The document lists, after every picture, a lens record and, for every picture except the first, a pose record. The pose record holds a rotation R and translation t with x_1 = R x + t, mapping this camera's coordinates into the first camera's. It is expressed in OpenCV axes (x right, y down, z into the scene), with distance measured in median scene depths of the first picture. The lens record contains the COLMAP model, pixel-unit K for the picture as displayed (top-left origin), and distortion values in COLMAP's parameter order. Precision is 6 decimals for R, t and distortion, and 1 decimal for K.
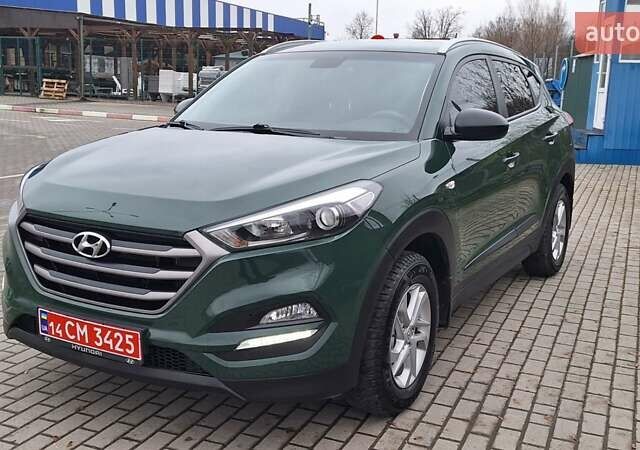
lens RADIAL K [[733.5, 0, 328.3], [0, 733.5, 224.3], [0, 0, 1]] dist [0.177100, -0.349918]
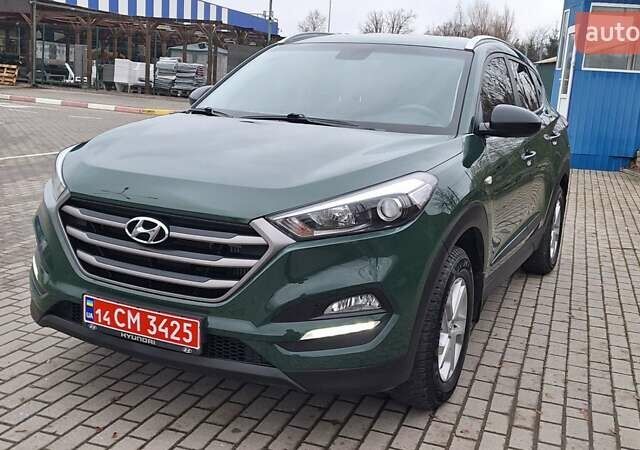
lens RADIAL K [[727.1, 0, 327.0], [0, 727.1, 225.5], [0, 0, 1]] dist [0.172300, -0.331481]
pose [[0.996967, 0.023930, 0.074054, -0.143544], [-0.024359, 0.999691, 0.004896, 0.009932], [-0.073914, -0.006685, 0.997242, 0.024025]]
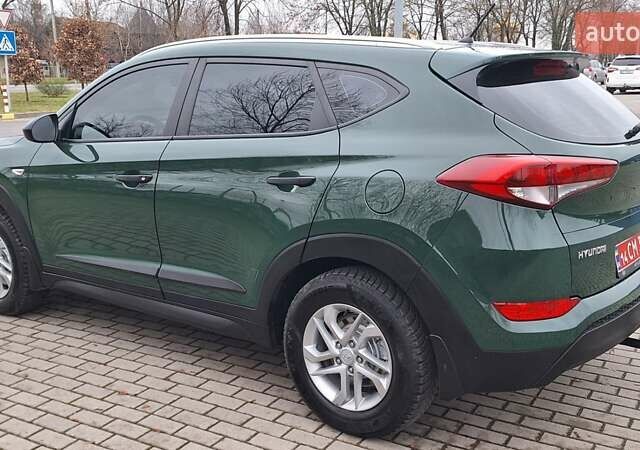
lens RADIAL K [[727.1, 0, 327.0], [0, 727.1, 225.5], [0, 0, 1]] dist [0.172300, -0.331481]
pose [[-0.134093, 0.178418, -0.974775, 1.527494], [-0.184536, 0.961957, 0.201458, -0.359055], [0.973635, 0.206895, -0.096067, 1.878559]]
